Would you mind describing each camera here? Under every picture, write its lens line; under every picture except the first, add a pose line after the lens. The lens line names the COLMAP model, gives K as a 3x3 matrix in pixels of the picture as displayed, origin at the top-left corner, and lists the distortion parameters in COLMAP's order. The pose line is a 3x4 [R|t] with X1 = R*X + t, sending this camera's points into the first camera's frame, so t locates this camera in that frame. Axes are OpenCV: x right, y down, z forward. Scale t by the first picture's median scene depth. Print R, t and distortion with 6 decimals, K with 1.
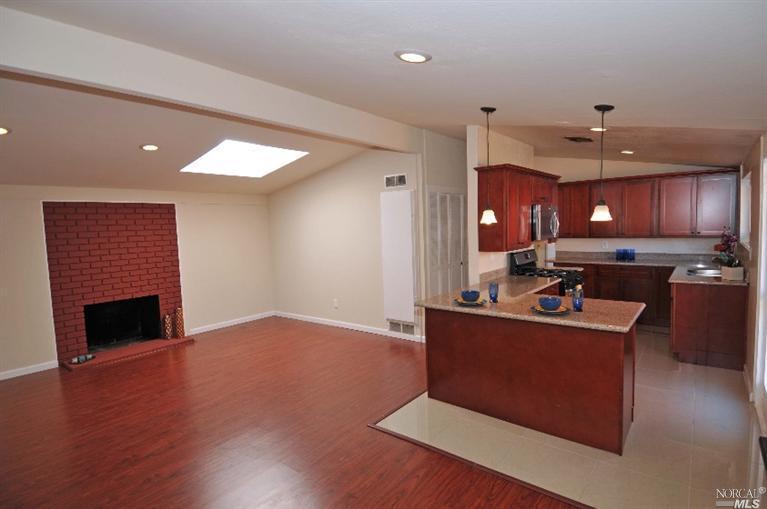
lens RADIAL K [[396.9, 0, 389.5], [0, 396.9, 253.9], [0, 0, 1]] dist [0.055398, -0.058968]
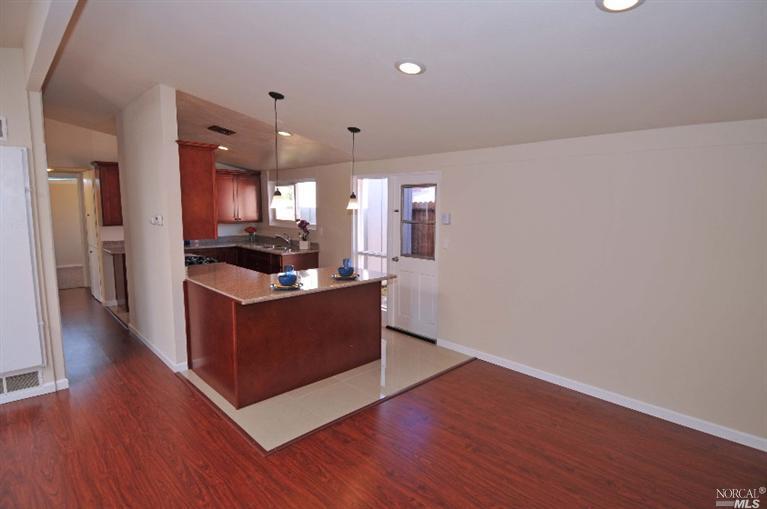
lens RADIAL K [[396.9, 0, 389.5], [0, 396.9, 253.9], [0, 0, 1]] dist [0.055398, -0.058968]
pose [[0.131785, -0.090779, 0.987113, -0.523035], [0.062484, 0.994578, 0.083124, -0.019478], [-0.989307, 0.050725, 0.136743, 0.414637]]
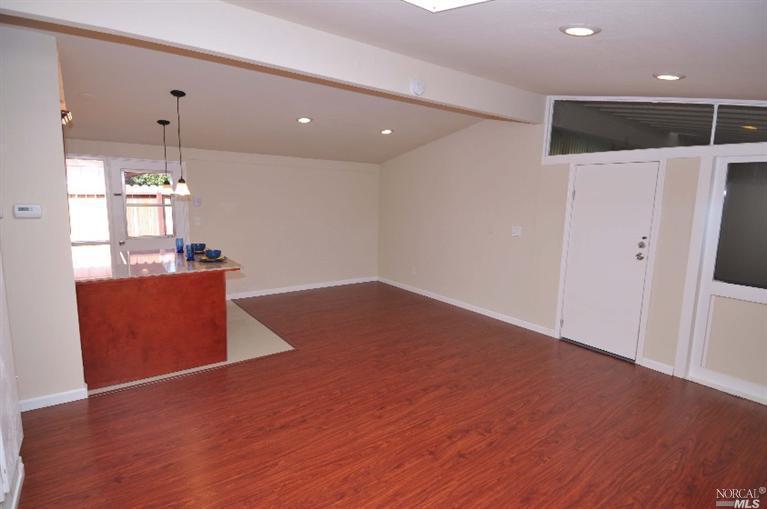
lens RADIAL K [[396.9, 0, 389.5], [0, 396.9, 253.9], [0, 0, 1]] dist [0.055398, -0.058968]
pose [[-0.964304, -0.028765, 0.263232, -0.449021], [0.027824, 0.977573, 0.208753, -0.095158], [-0.263333, 0.208625, -0.941876, 1.396367]]
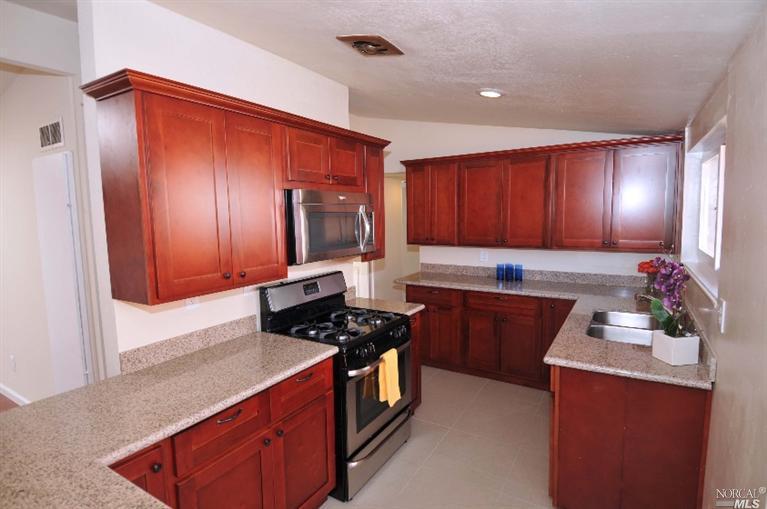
lens RADIAL K [[407.9, 0, 384.8], [0, 407.9, 254.2], [0, 0, 1]] dist [-0.003821, -0.001465]
pose [[0.992441, 0.001616, 0.122714, 0.414176], [-0.004918, 0.999634, 0.026614, -0.059120], [-0.122626, -0.027016, 0.992085, 0.512244]]
